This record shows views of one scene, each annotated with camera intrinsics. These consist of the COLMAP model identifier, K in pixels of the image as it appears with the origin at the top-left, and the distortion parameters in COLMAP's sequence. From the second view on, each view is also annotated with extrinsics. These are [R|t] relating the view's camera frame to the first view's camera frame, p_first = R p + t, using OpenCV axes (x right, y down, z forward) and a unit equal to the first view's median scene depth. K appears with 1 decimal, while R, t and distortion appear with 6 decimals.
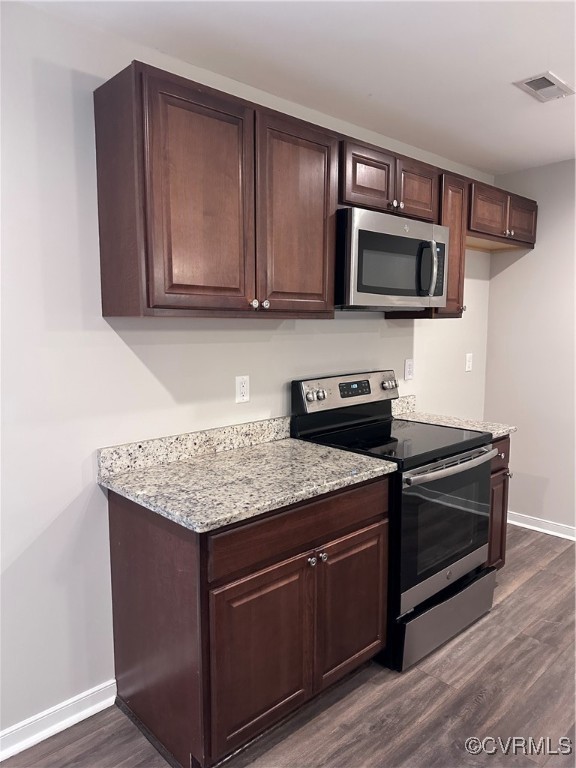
lens RADIAL K [[530.2, 0, 288.0], [0, 530.2, 384.0], [0, 0, 1]] dist [0.141484, -0.194291]
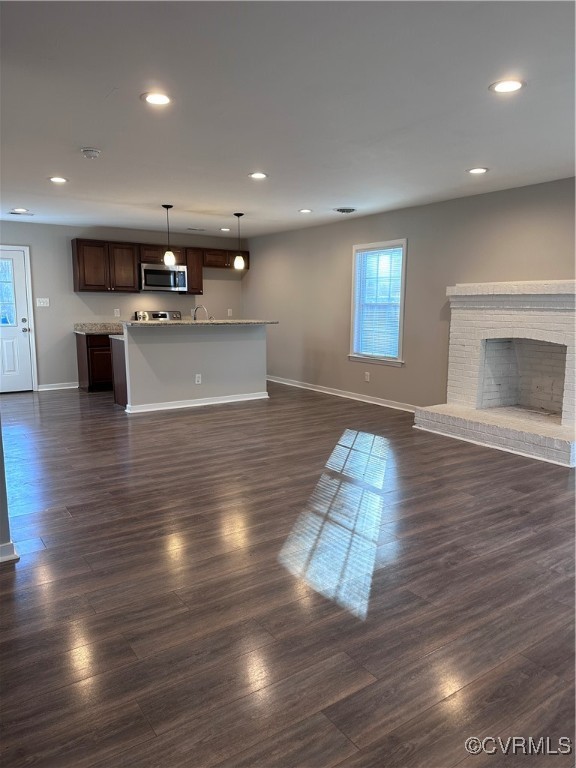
lens RADIAL K [[530.2, 0, 288.0], [0, 530.2, 384.0], [0, 0, 1]] dist [0.141484, -0.194291]
pose [[0.988668, 0.029373, -0.147214, 1.587675], [-0.023959, 0.998975, 0.038418, 0.318448], [0.148191, -0.034455, 0.988358, -2.399299]]
